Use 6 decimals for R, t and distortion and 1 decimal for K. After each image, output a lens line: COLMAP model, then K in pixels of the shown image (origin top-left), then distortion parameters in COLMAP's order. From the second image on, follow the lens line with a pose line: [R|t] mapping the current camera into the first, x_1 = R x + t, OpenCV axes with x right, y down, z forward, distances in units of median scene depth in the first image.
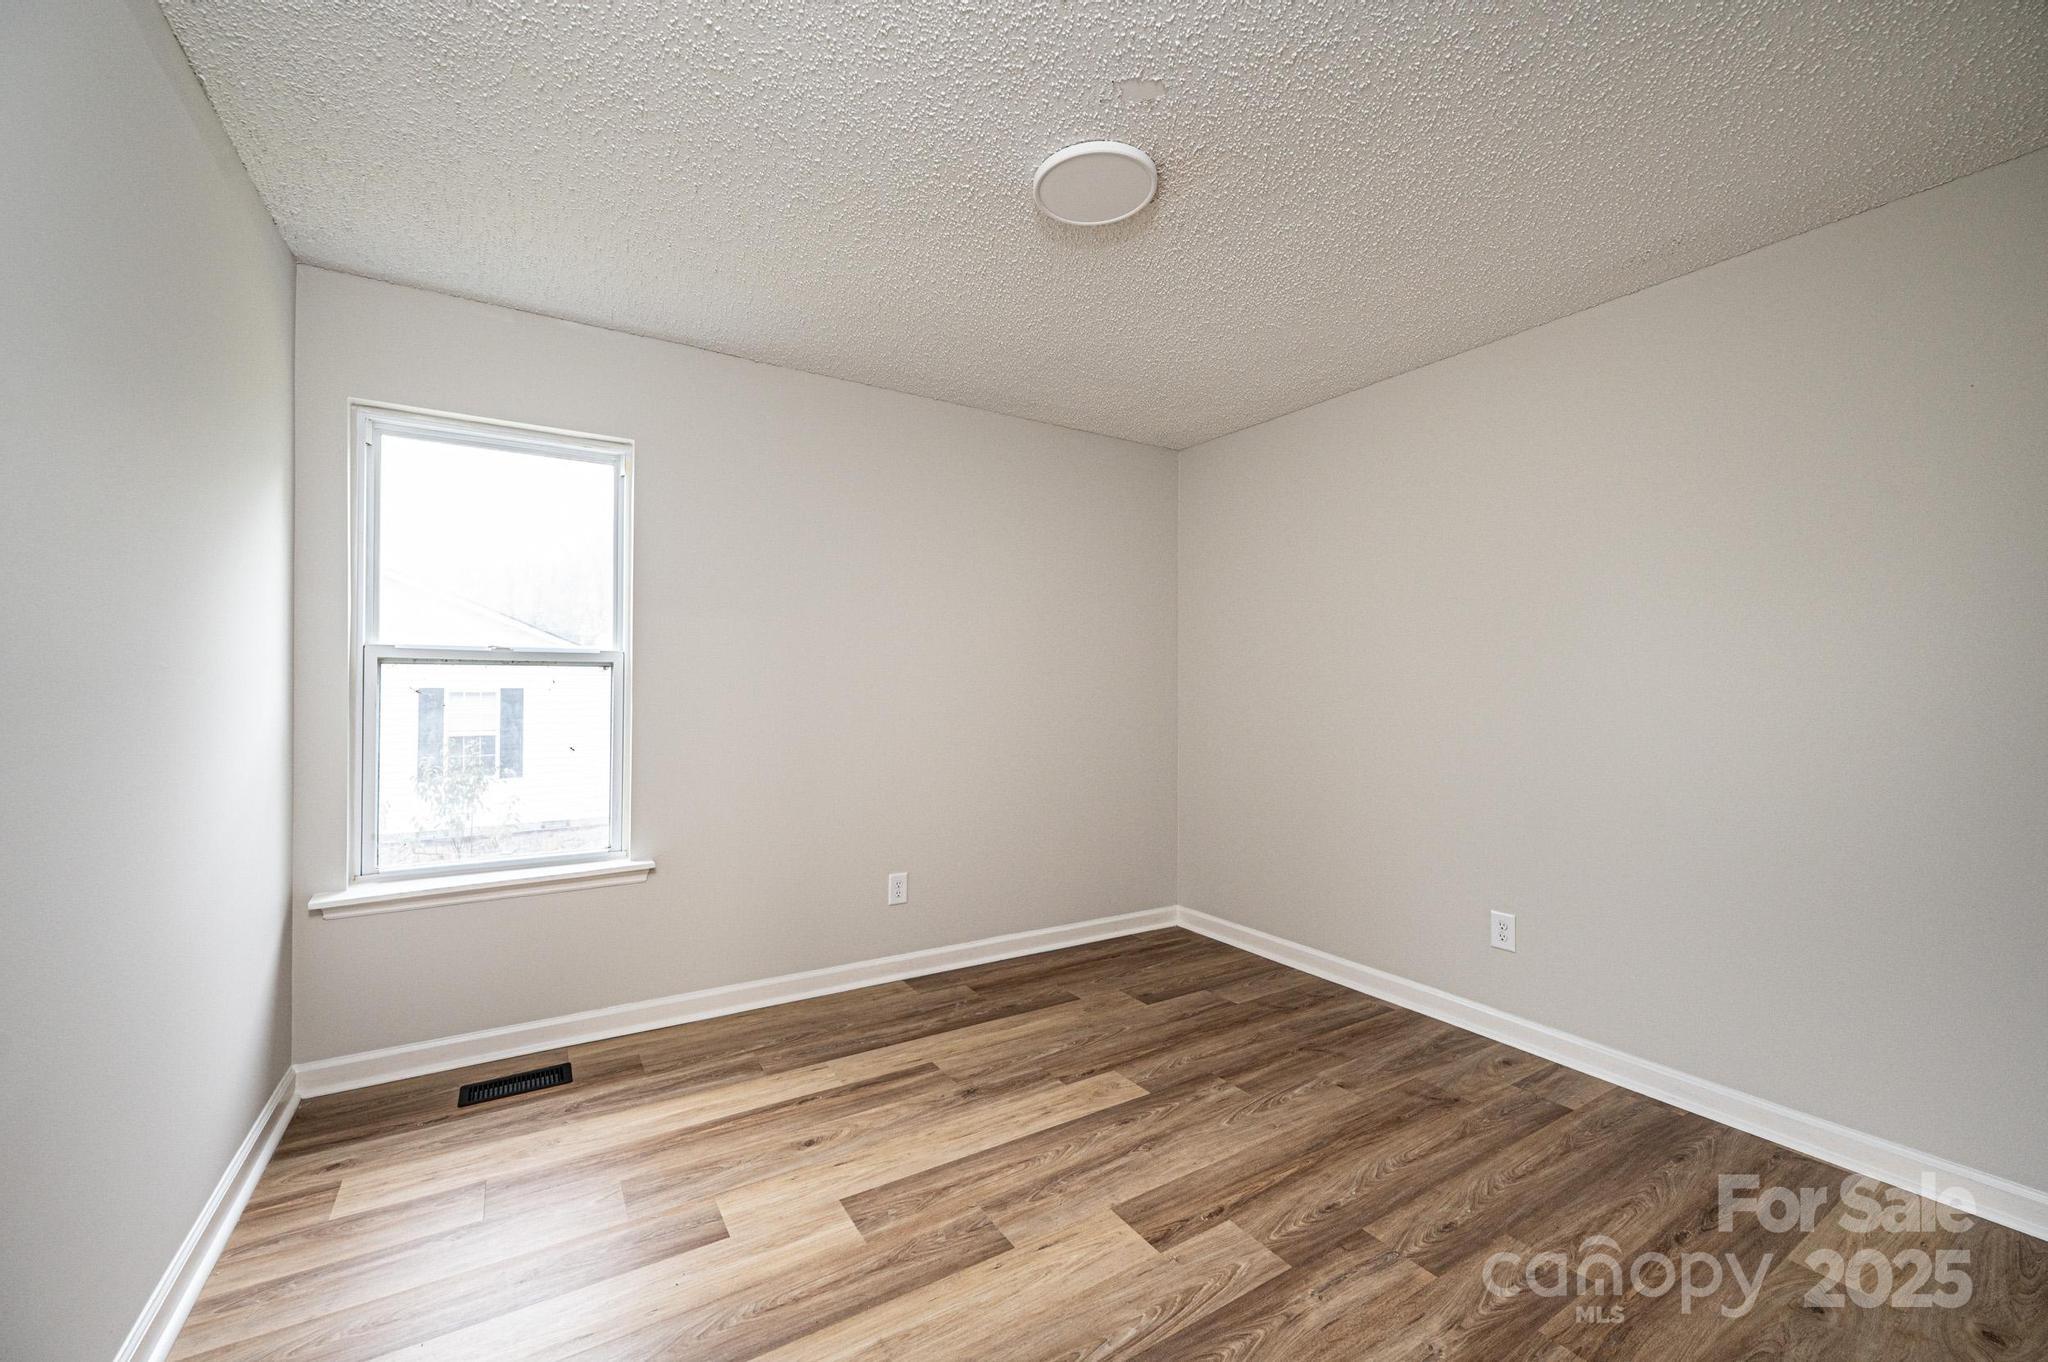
lens RADIAL K [[808.4, 0, 1017.9], [0, 808.4, 684.6], [0, 0, 1]] dist [-0.000628, -0.000005]
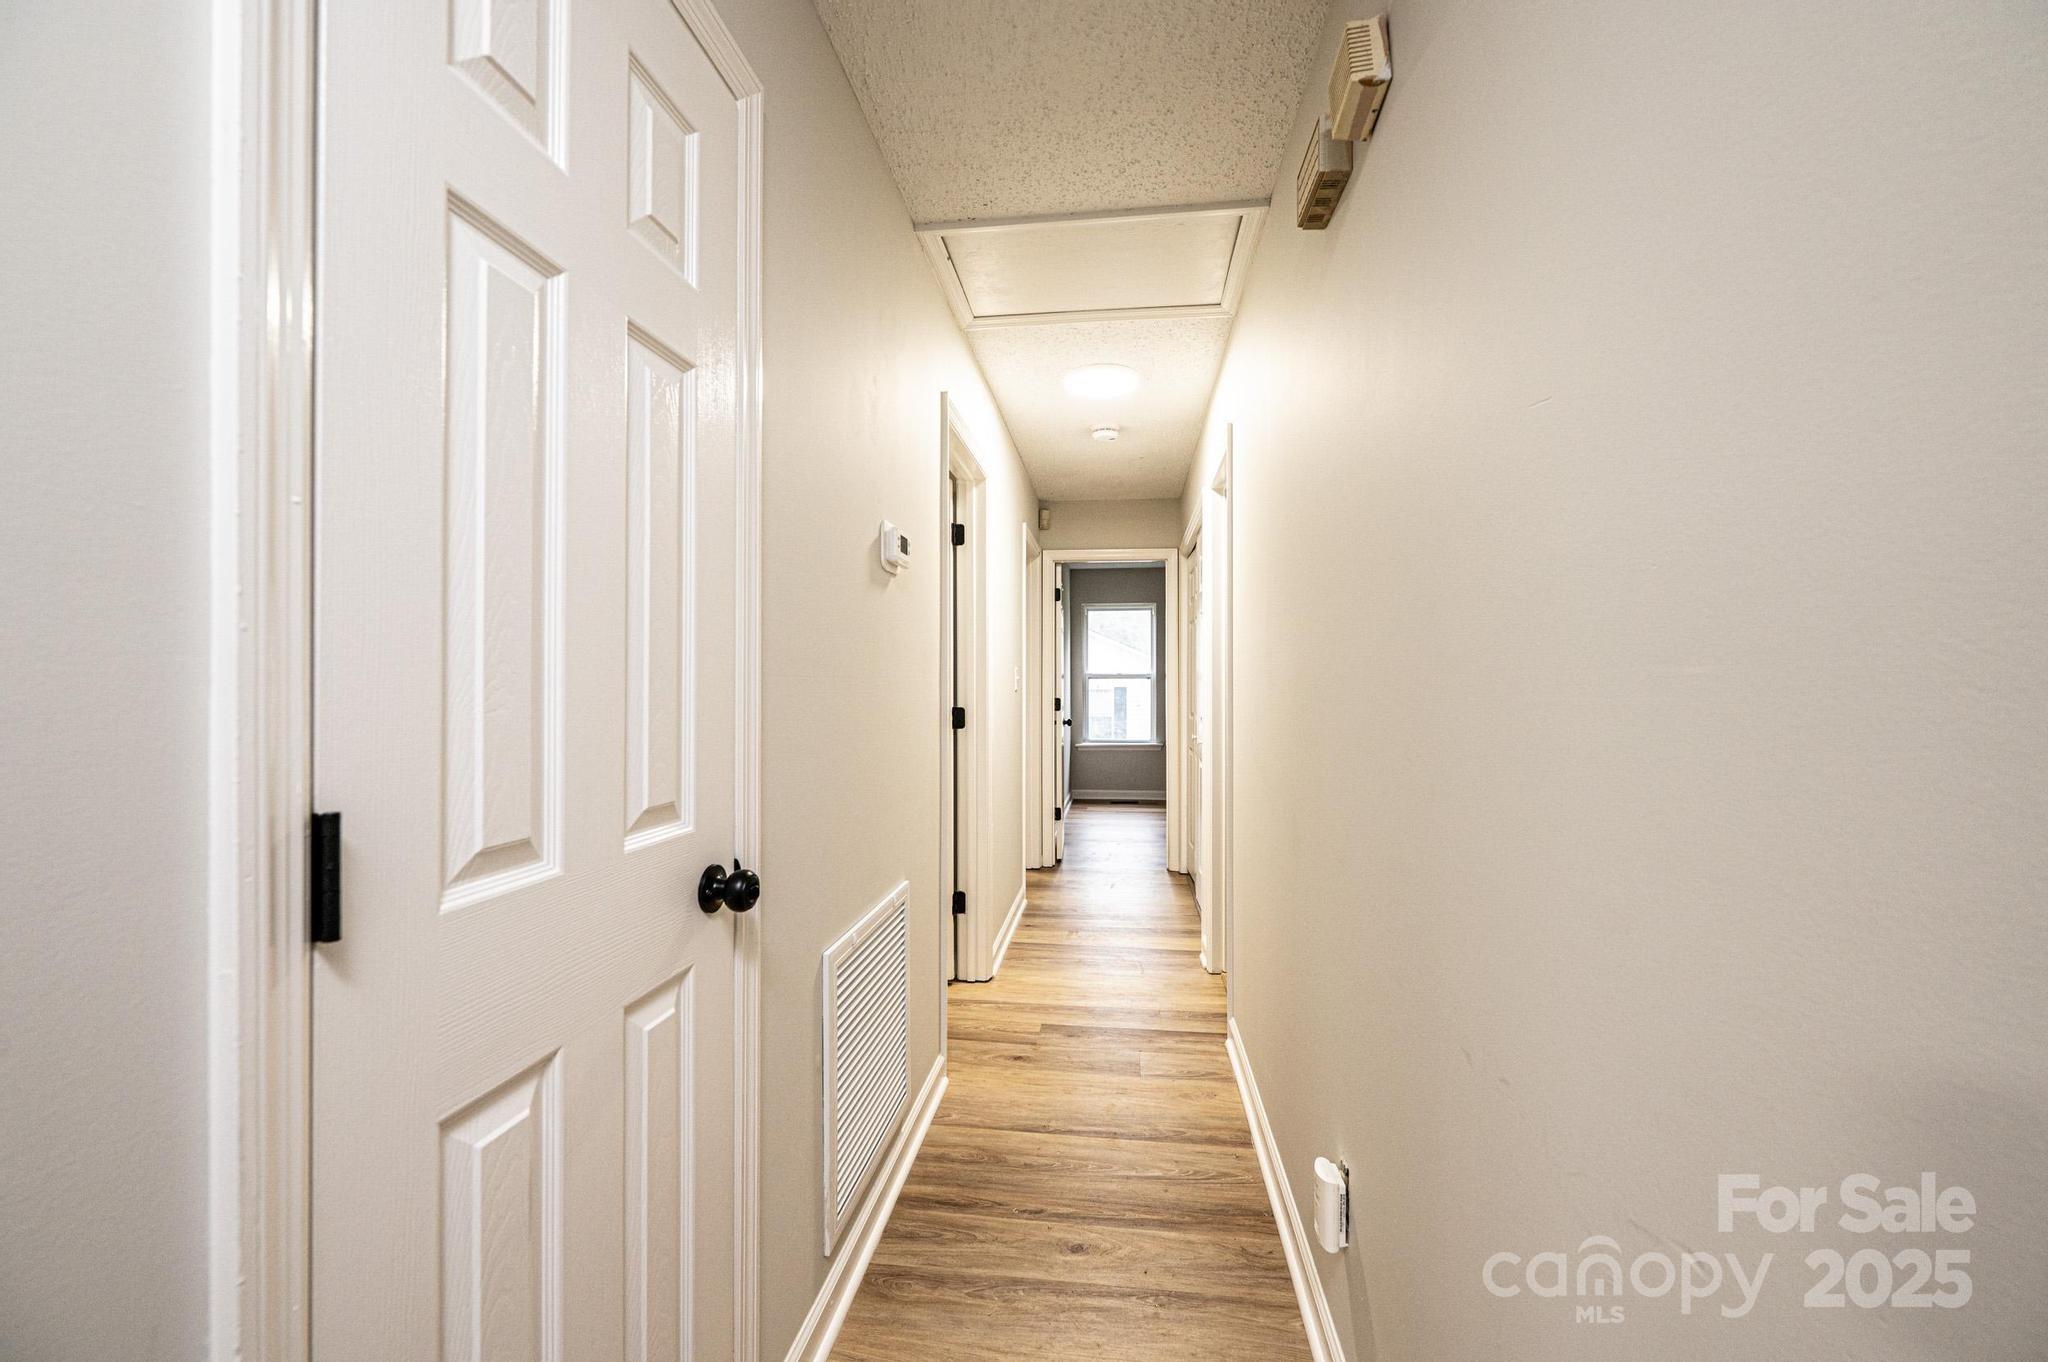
lens RADIAL K [[808.4, 0, 1026.1], [0, 808.4, 681.0], [0, 0, 1]] dist [-0.000628, -0.000005]
pose [[0.779940, -0.004762, -0.625836, 1.095783], [0.005794, 0.999983, -0.000388, -0.015875], [0.625827, -0.003324, 0.779955, -1.761145]]
